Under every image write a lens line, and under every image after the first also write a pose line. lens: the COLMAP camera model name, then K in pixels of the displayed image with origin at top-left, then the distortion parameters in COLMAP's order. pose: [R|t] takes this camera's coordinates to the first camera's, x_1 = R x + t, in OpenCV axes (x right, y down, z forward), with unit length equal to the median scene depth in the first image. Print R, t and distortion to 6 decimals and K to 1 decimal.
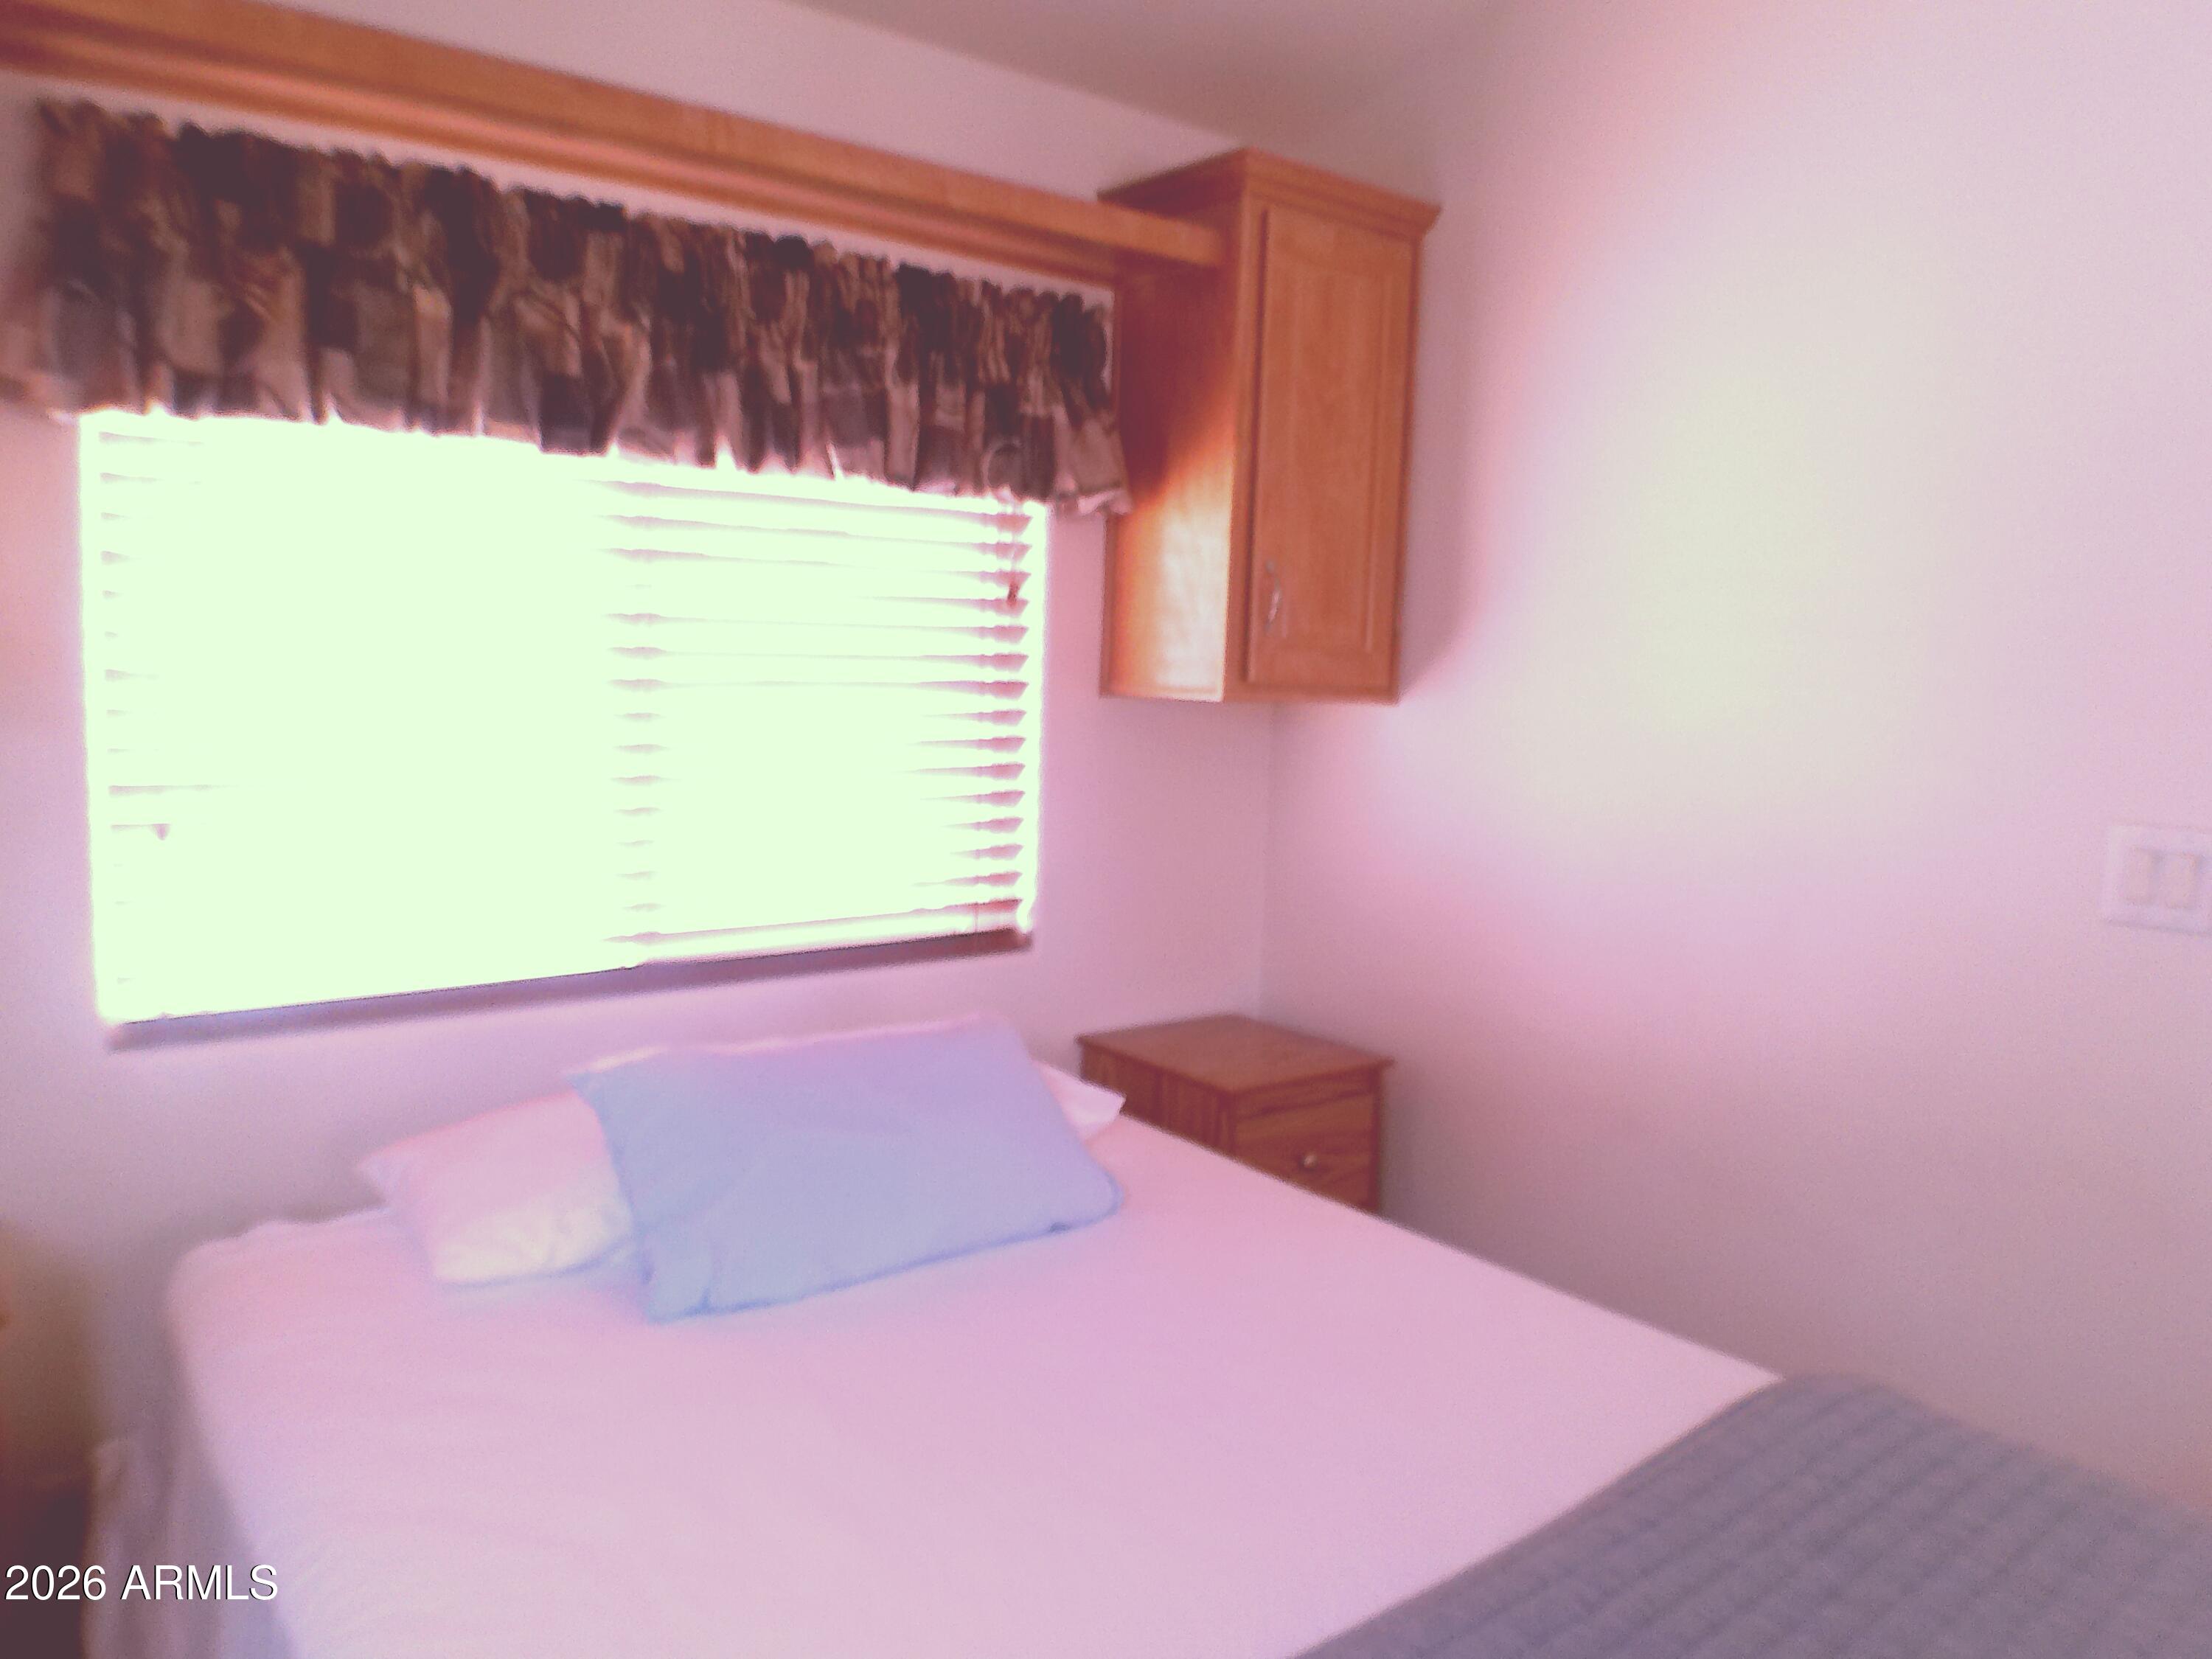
lens RADIAL K [[1605.5, 0, 1110.3], [0, 1605.5, 834.2], [0, 0, 1]] dist [-0.006702, -0.044685]
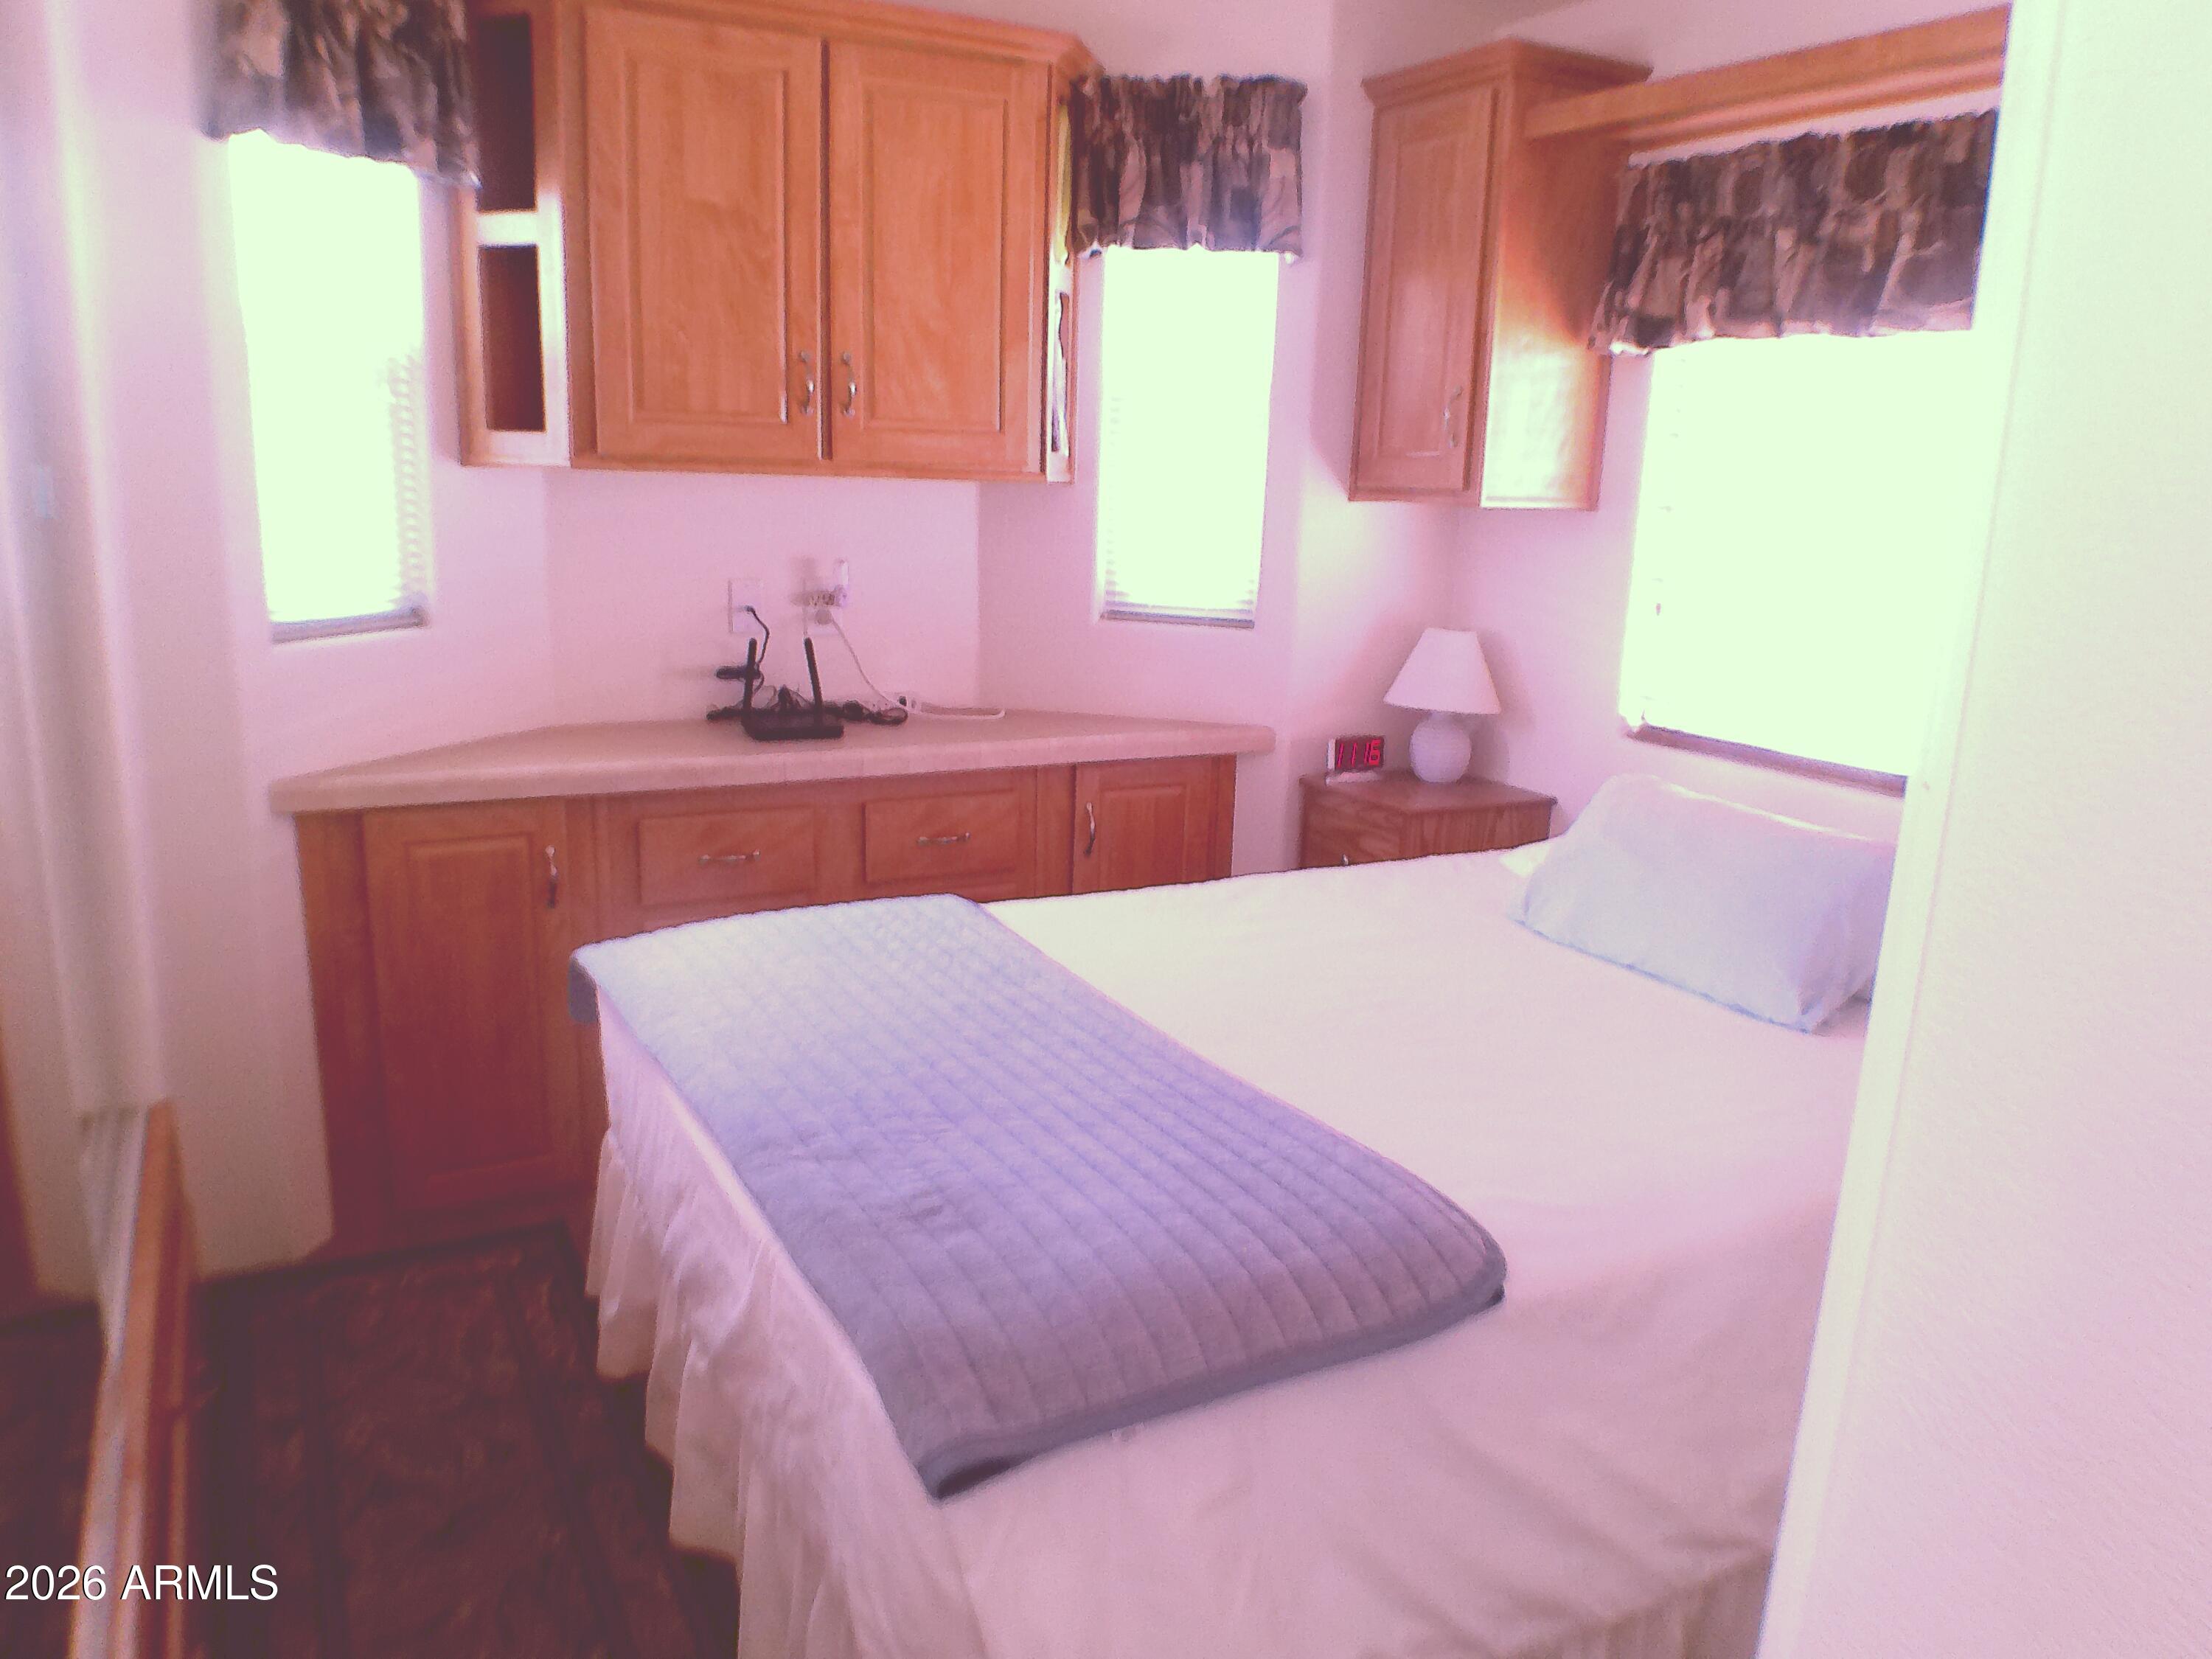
lens RADIAL K [[1605.5, 0, 1110.3], [0, 1605.5, 834.2], [0, 0, 1]] dist [-0.006702, -0.044685]
pose [[-0.172520, 0.175948, -0.969164, 1.103784], [-0.164400, 0.964973, 0.204452, -0.023357], [0.971190, 0.194602, -0.137552, 0.726943]]
